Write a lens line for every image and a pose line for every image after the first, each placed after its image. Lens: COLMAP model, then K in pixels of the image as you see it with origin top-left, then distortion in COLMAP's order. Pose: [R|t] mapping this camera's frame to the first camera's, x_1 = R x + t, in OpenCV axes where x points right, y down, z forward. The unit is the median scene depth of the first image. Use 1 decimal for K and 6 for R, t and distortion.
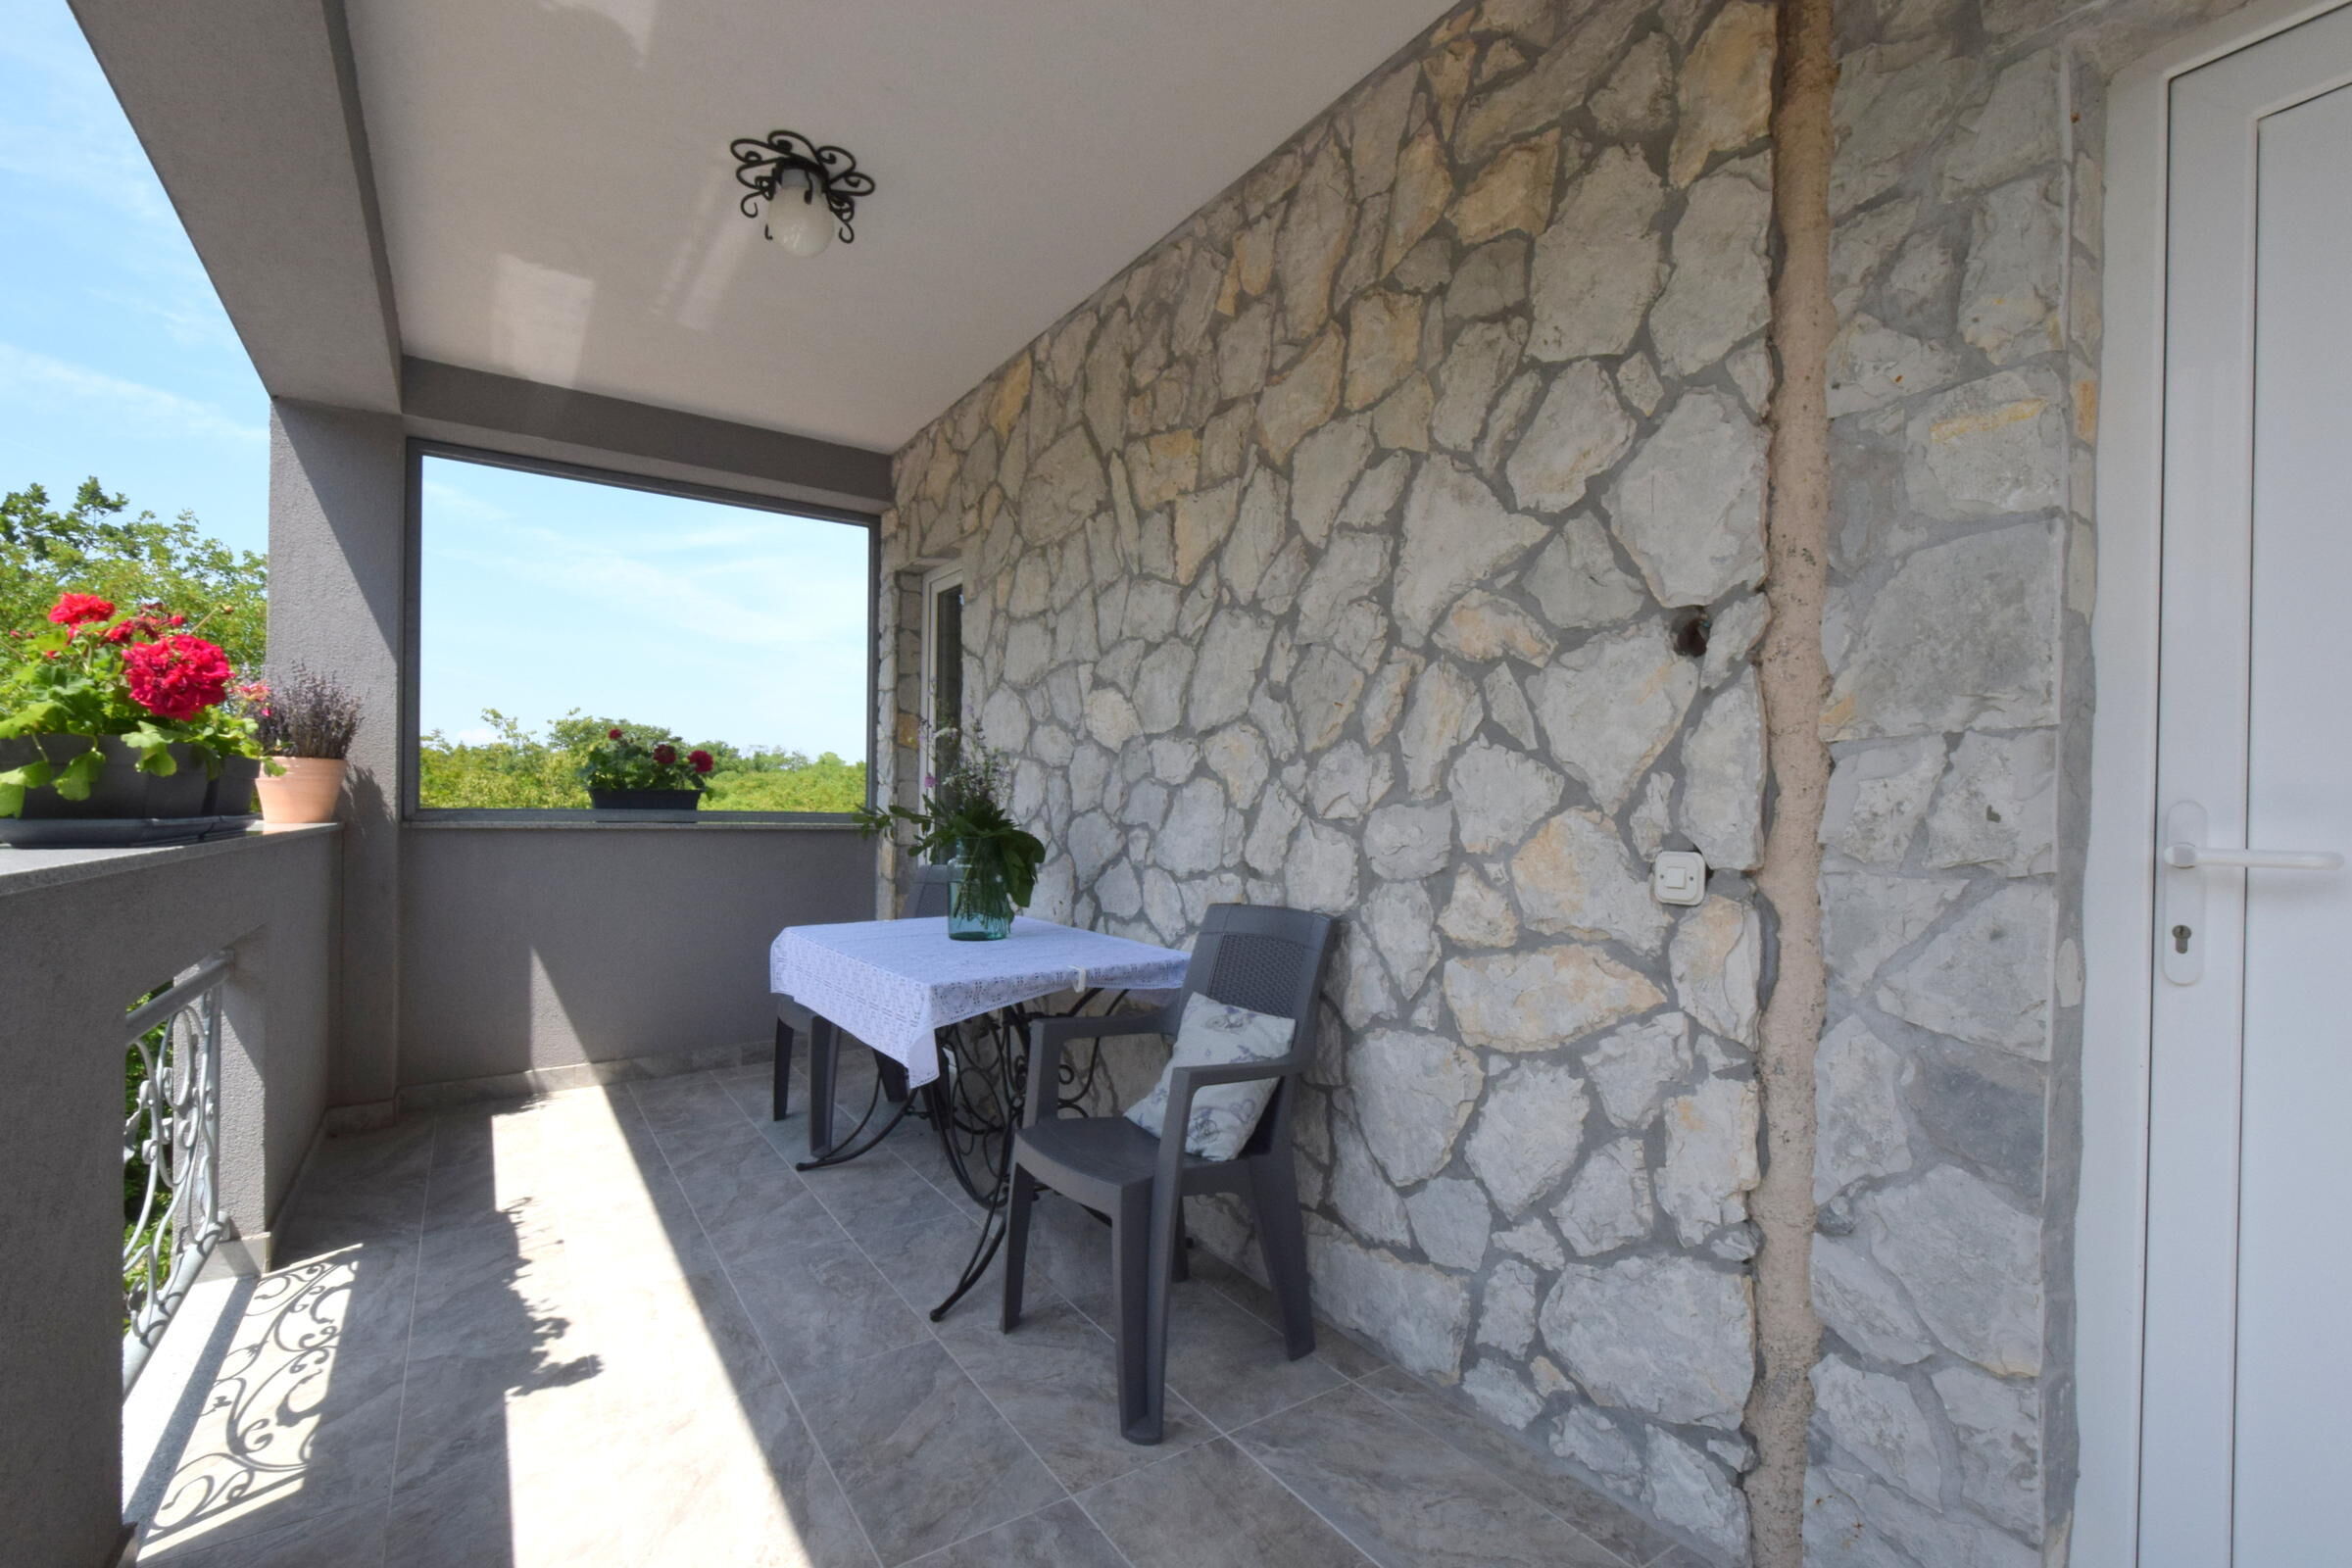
lens RADIAL K [[1063.1, 0, 1187.0], [0, 1063.1, 821.1], [0, 0, 1]] dist [0.011738, -0.011400]
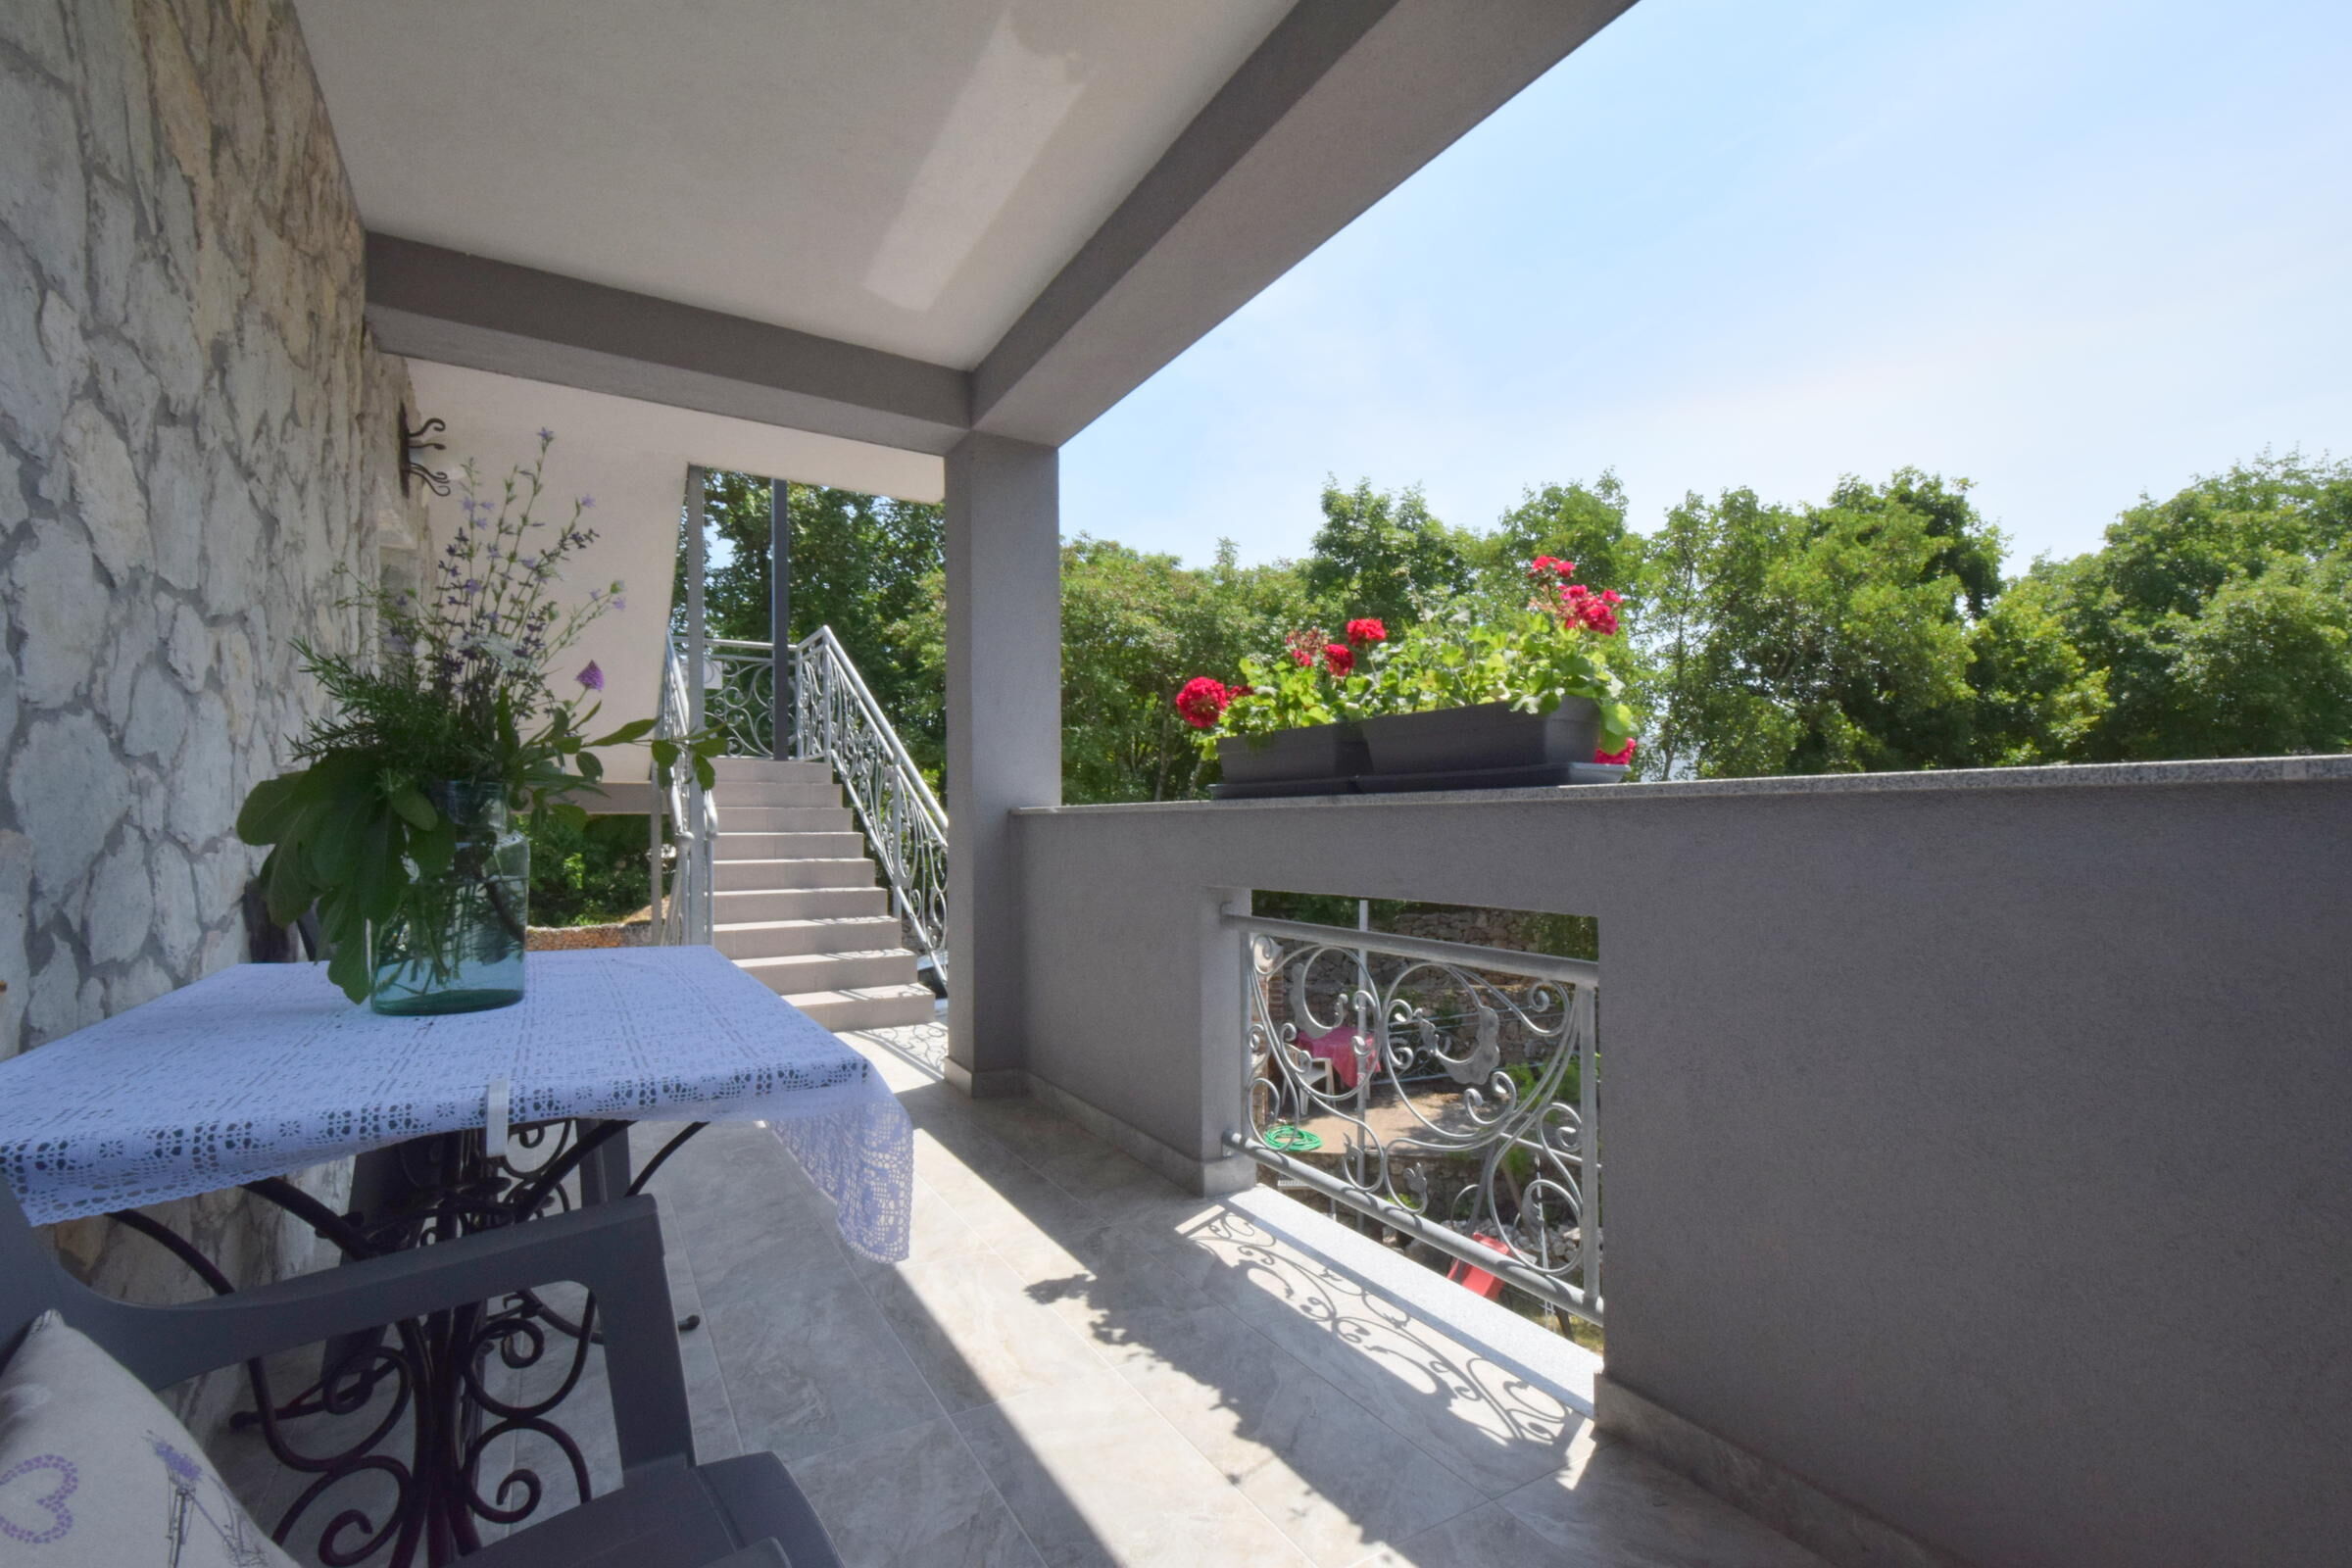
lens RADIAL K [[1023.6, 0, 1180.7], [0, 1023.6, 820.0], [0, 0, 1]] dist [0.007723, -0.008397]
pose [[-0.998948, -0.009777, 0.044805, -0.588344], [-0.009437, 0.999925, 0.007783, 0.026966], [-0.044878, 0.007352, -0.998965, 1.588139]]
